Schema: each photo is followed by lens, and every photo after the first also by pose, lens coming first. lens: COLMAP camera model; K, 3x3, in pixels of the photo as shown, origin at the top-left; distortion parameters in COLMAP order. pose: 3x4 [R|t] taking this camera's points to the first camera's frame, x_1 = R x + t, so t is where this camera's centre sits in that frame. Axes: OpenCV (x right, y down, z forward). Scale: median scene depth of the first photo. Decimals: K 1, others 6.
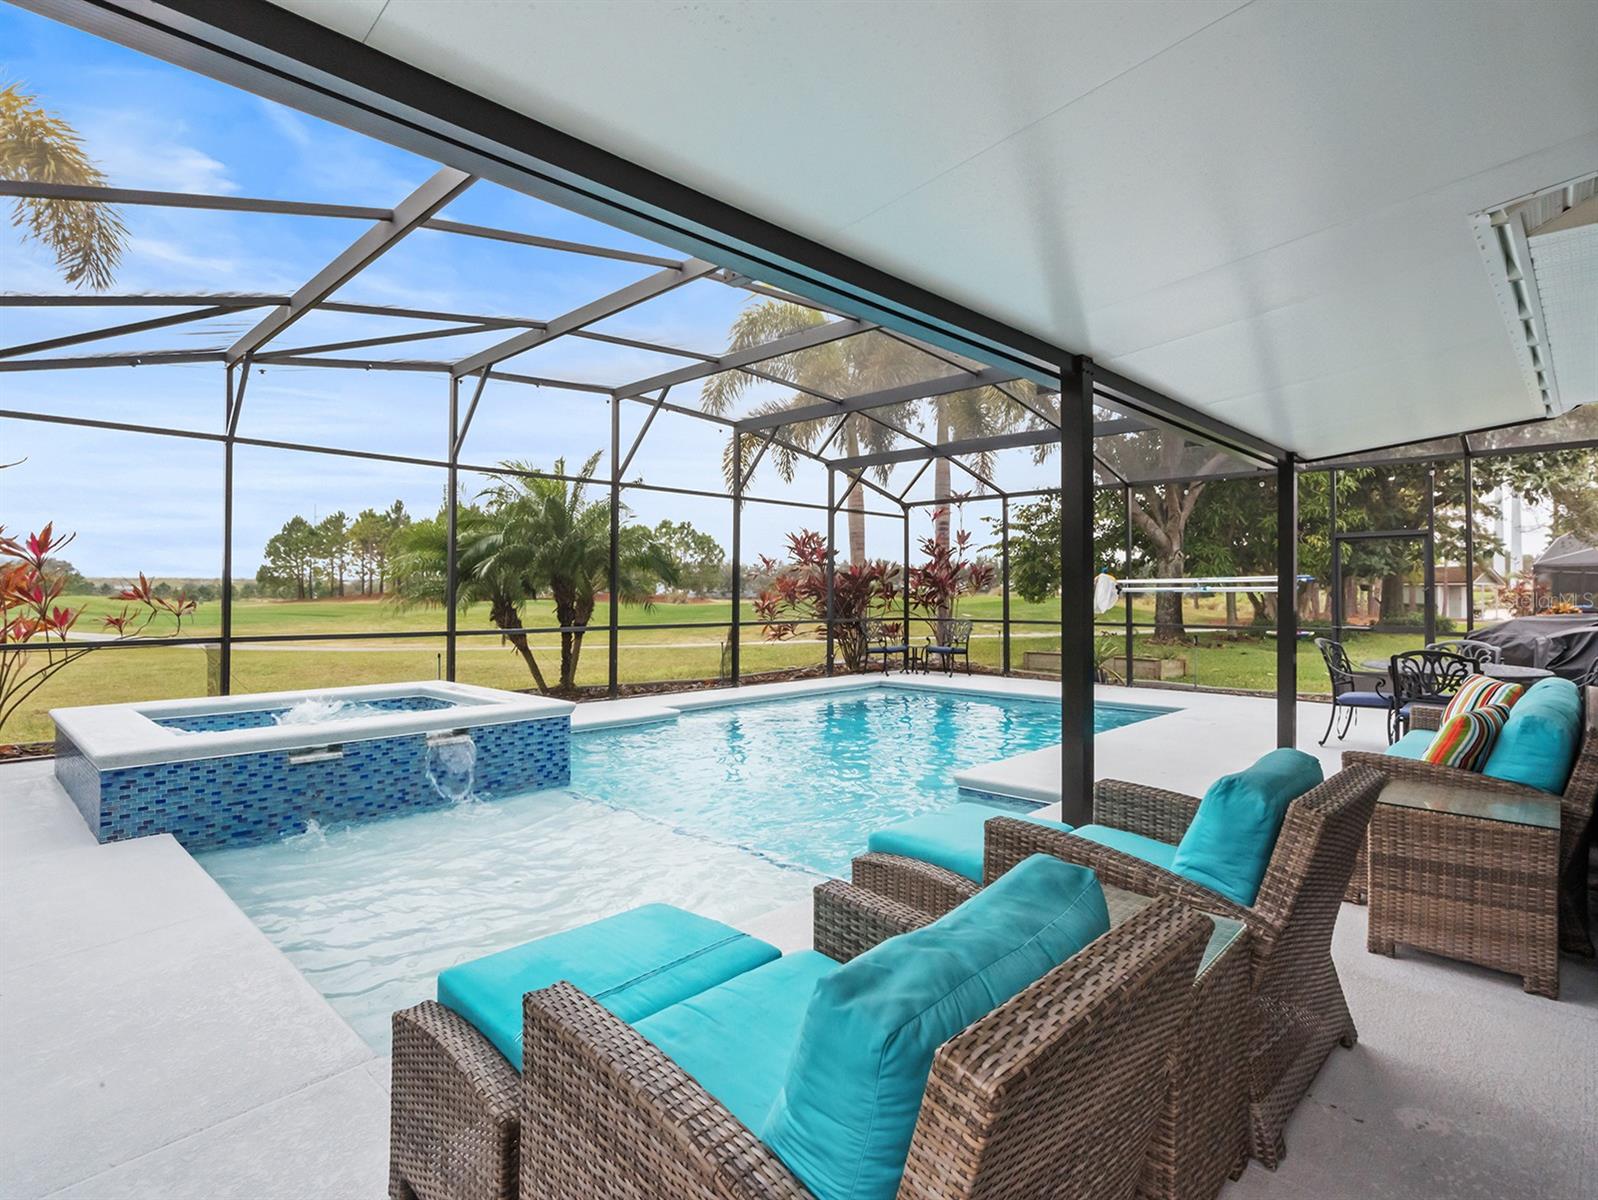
lens RADIAL K [[821.3, 0, 793.3], [0, 821.3, 593.4], [0, 0, 1]] dist [-0.003216, 0.003451]
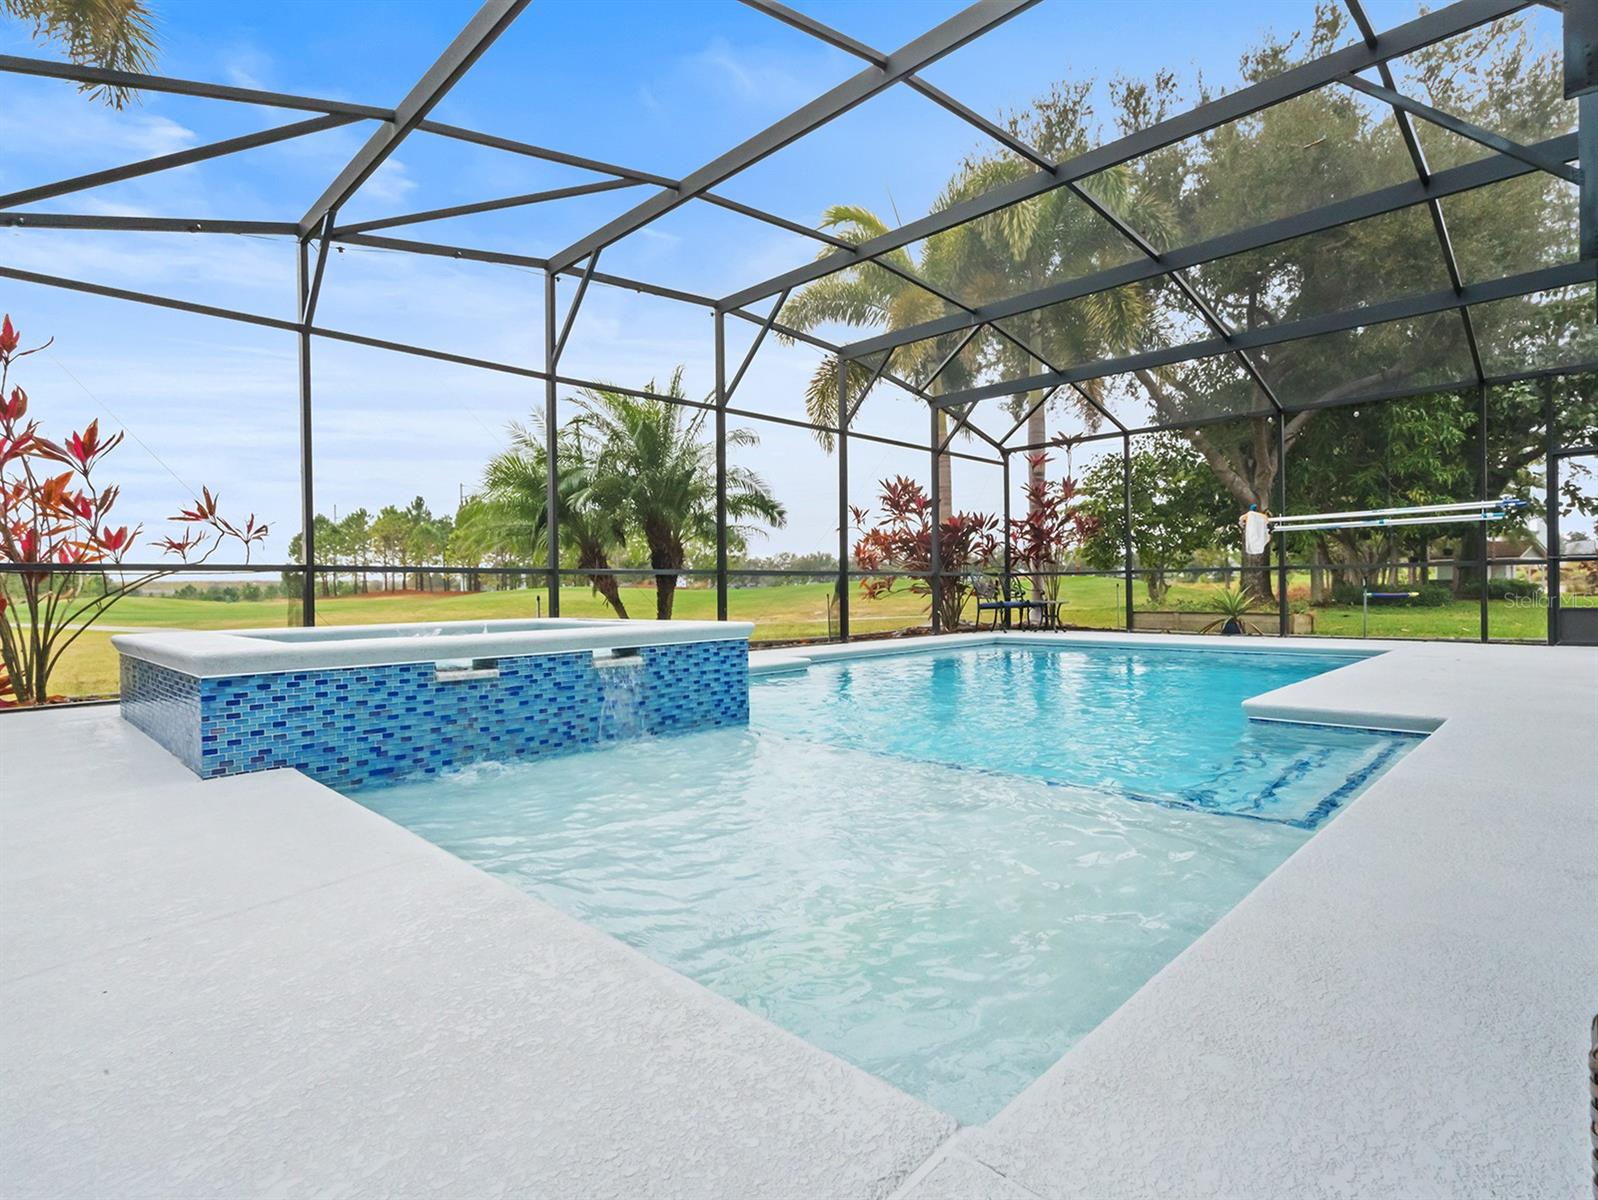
lens RADIAL K [[821.3, 0, 807.0], [0, 821.3, 601.3], [0, 0, 1]] dist [-0.003216, 0.003451]
pose [[0.999834, -0.014469, -0.011047, -0.235310], [0.014733, 0.999599, 0.024178, 0.107488], [0.010693, -0.024337, 0.999647, 0.224696]]
